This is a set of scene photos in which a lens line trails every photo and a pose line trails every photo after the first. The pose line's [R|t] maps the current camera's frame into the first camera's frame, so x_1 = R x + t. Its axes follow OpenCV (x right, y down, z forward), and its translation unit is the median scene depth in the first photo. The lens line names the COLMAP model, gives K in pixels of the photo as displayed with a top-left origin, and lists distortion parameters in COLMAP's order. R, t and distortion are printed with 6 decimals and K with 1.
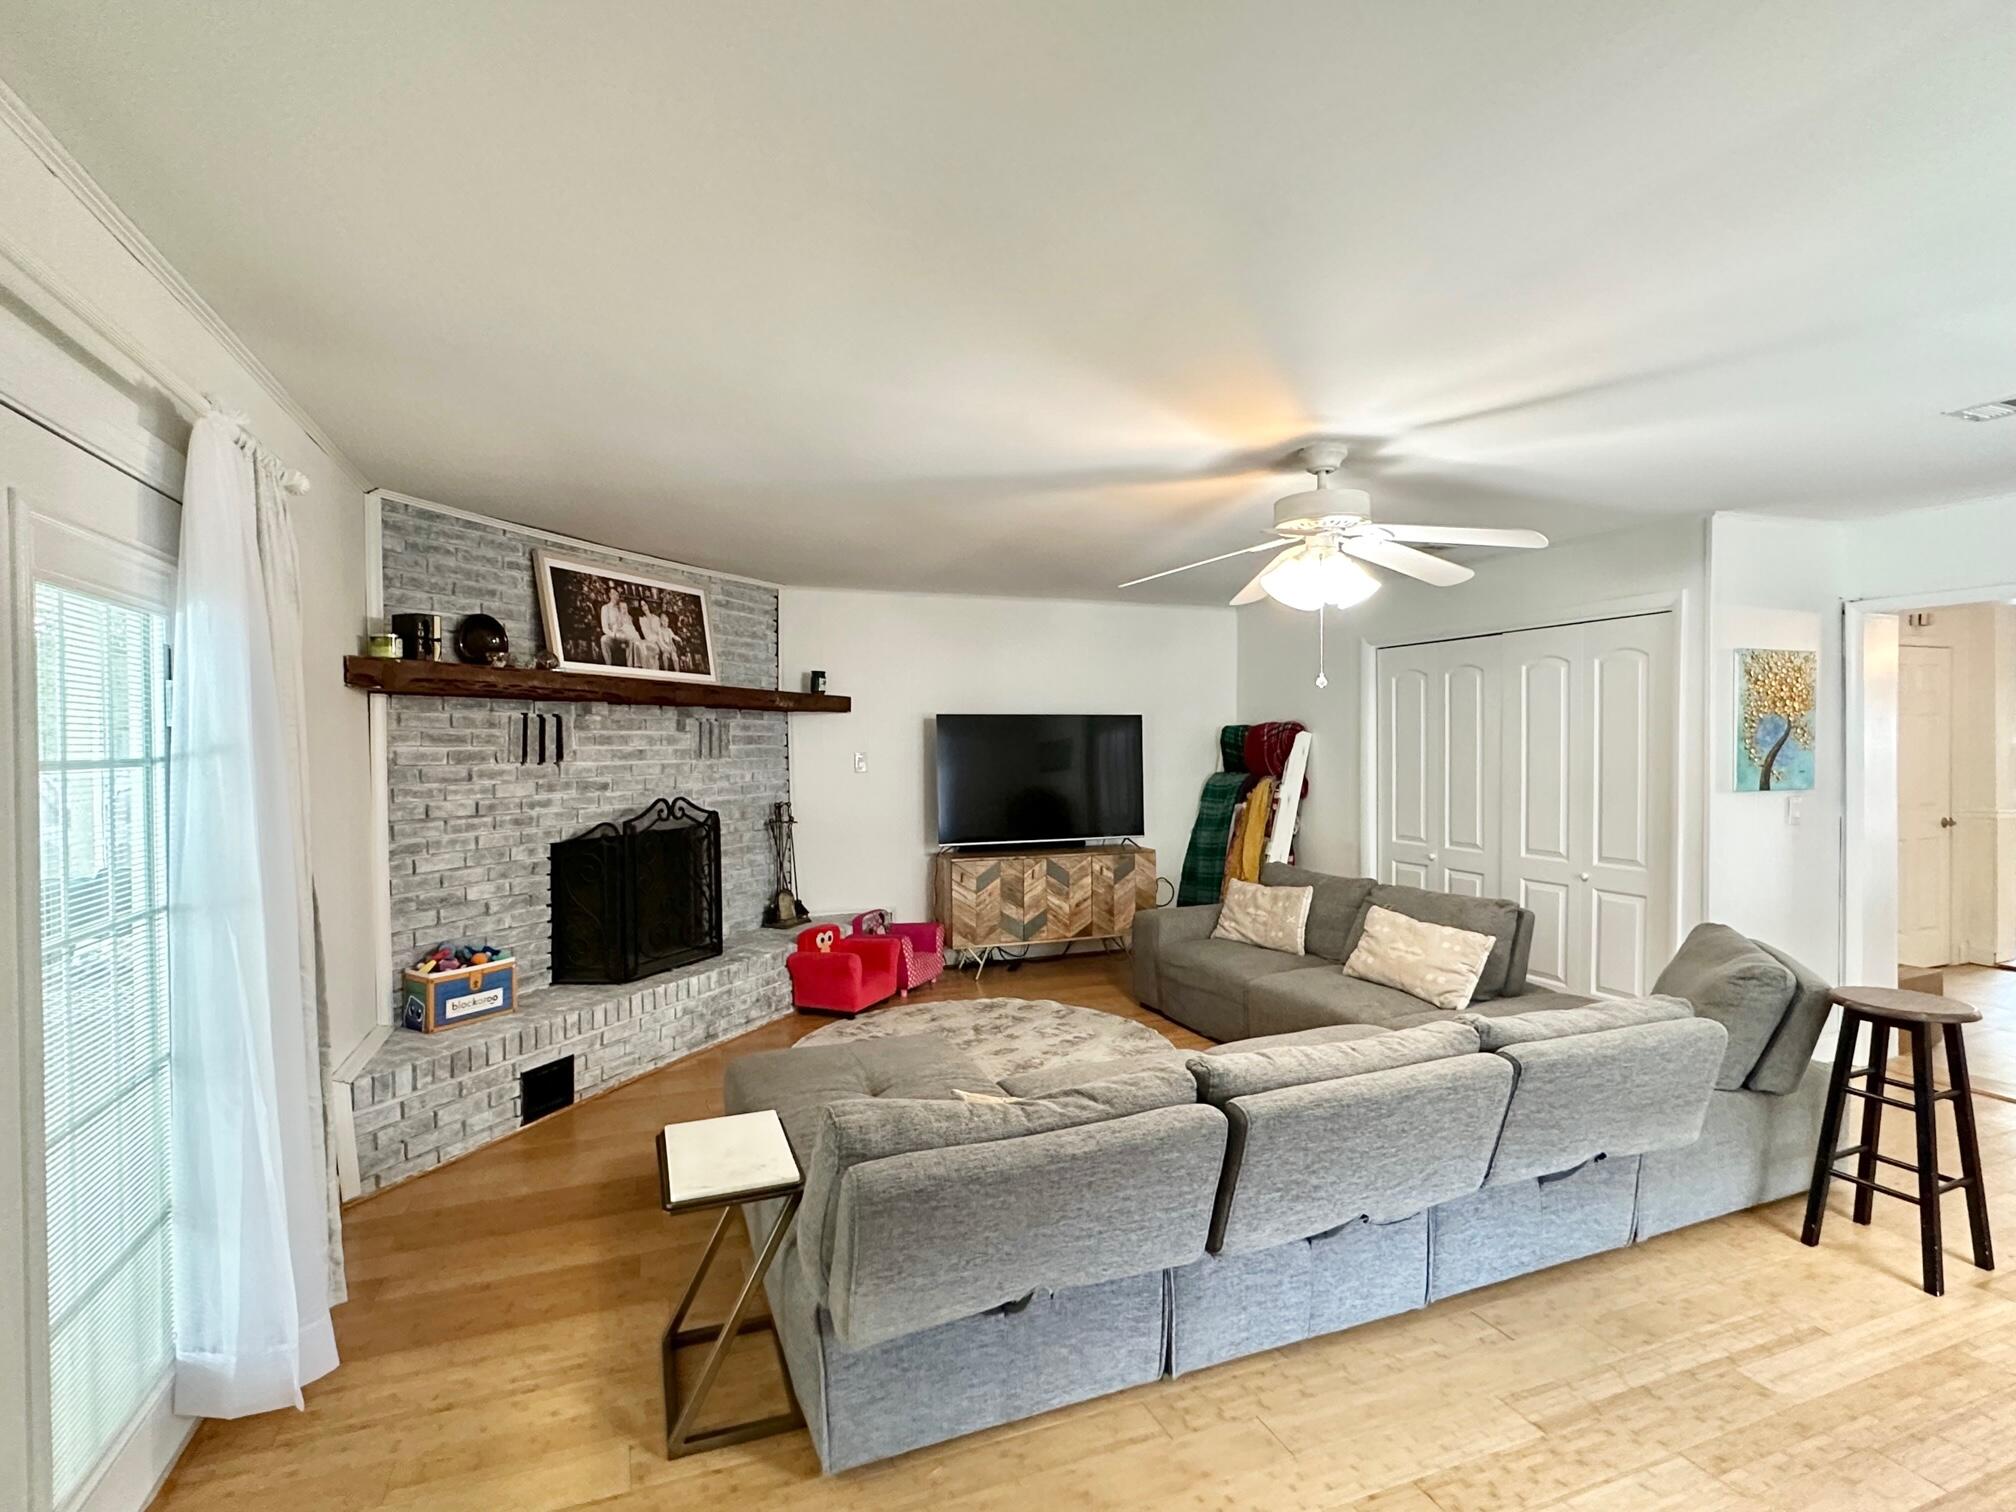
lens RADIAL K [[1020.3, 0, 1011.3], [0, 1020.3, 759.0], [0, 0, 1]] dist [0.000497, 0.000022]
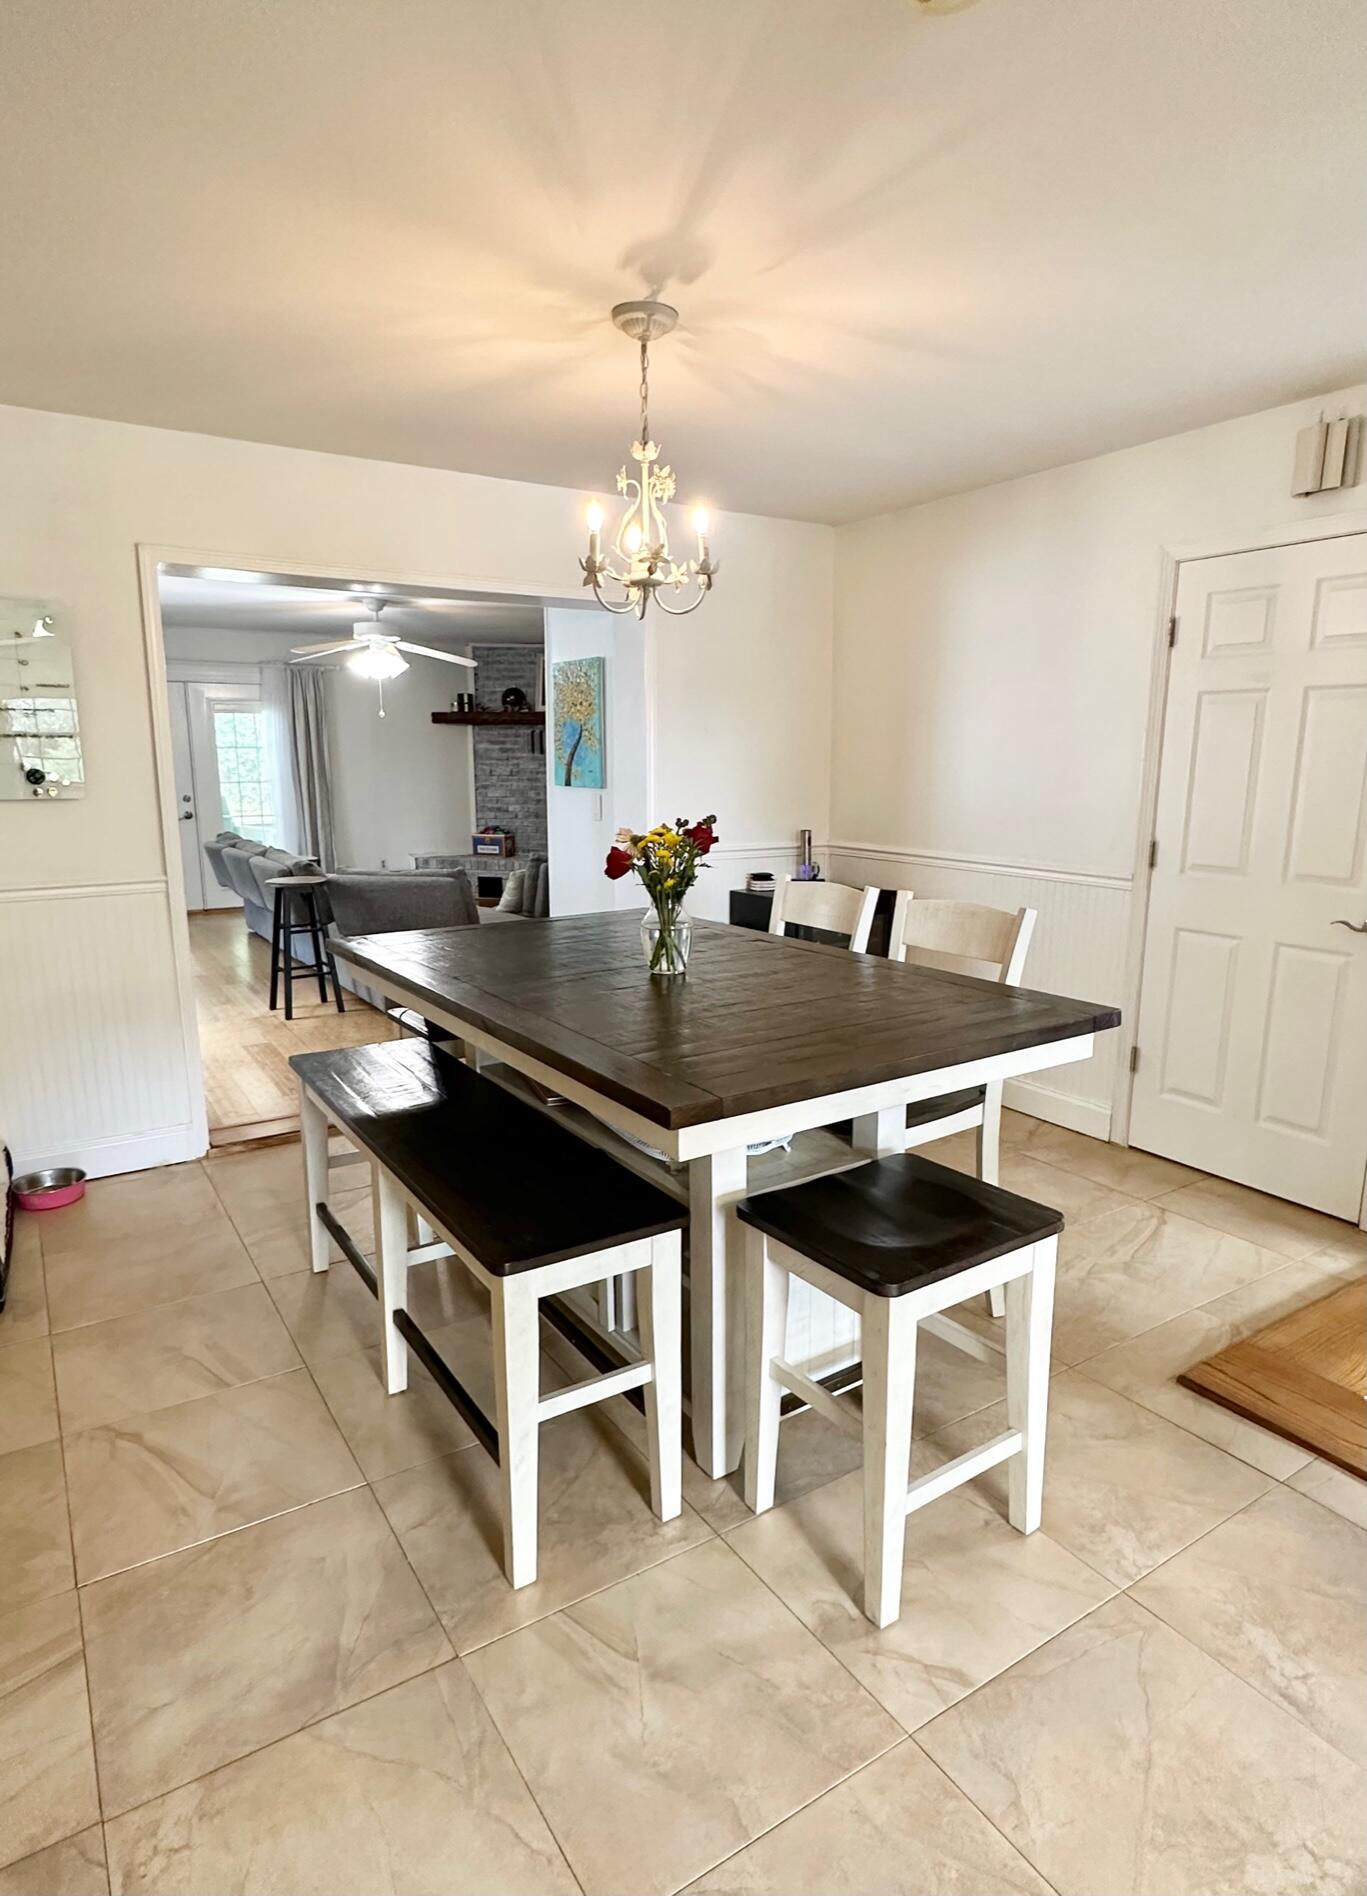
lens RADIAL K [[1050.0, 0, 683.5], [0, 1050.0, 950.8], [0, 0, 1]] dist [0.000214, 0.000015]
pose [[0.200423, 0.189599, -0.961188, 2.000041], [-0.018172, 0.981646, 0.189845, -0.014777], [0.979541, -0.020582, 0.200190, 0.903915]]
